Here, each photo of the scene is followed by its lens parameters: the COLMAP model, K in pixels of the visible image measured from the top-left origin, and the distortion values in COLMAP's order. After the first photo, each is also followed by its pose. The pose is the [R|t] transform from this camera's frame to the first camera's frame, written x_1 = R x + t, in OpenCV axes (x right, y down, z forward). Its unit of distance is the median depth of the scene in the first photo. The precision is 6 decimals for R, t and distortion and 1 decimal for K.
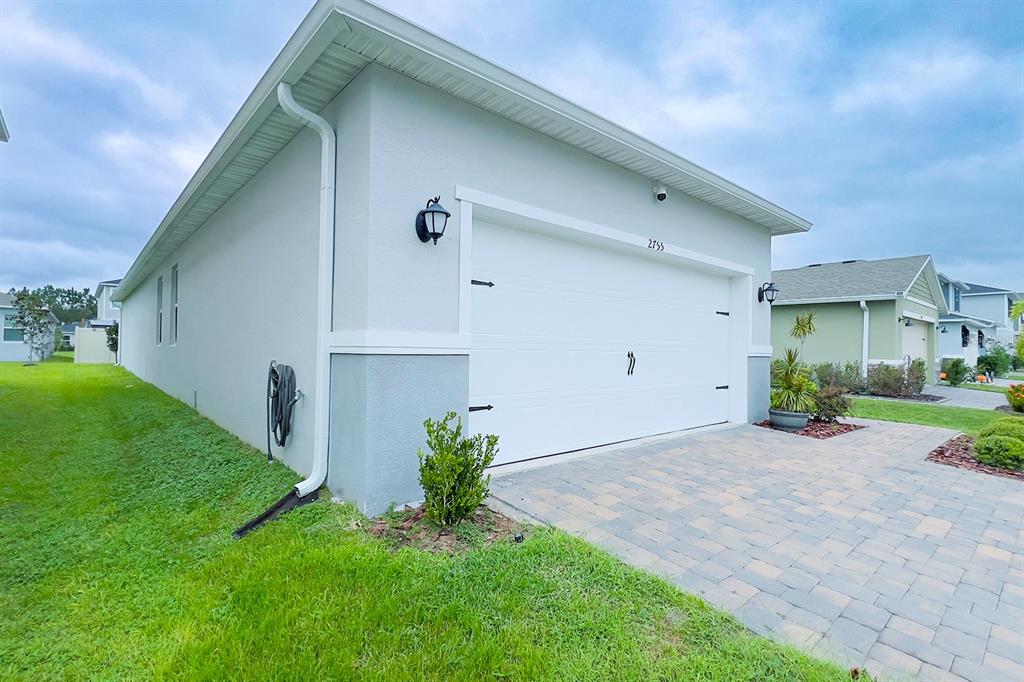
lens RADIAL K [[488.8, 0, 513.8], [0, 488.8, 340.2], [0, 0, 1]] dist [0.000873, 0.000640]
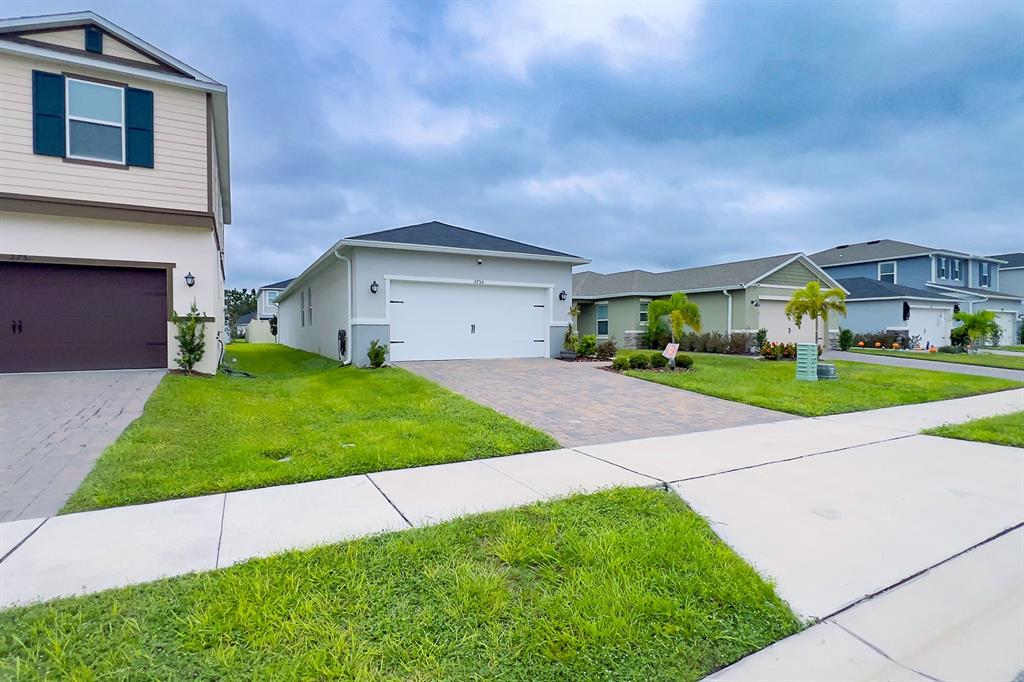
lens RADIAL K [[488.8, 0, 503.1], [0, 488.8, 336.9], [0, 0, 1]] dist [0.000873, 0.000640]
pose [[0.974356, -0.013691, -0.224594, 0.742632], [0.019178, 0.999568, 0.022271, 0.027116], [0.224192, -0.026007, 0.974198, -1.096305]]
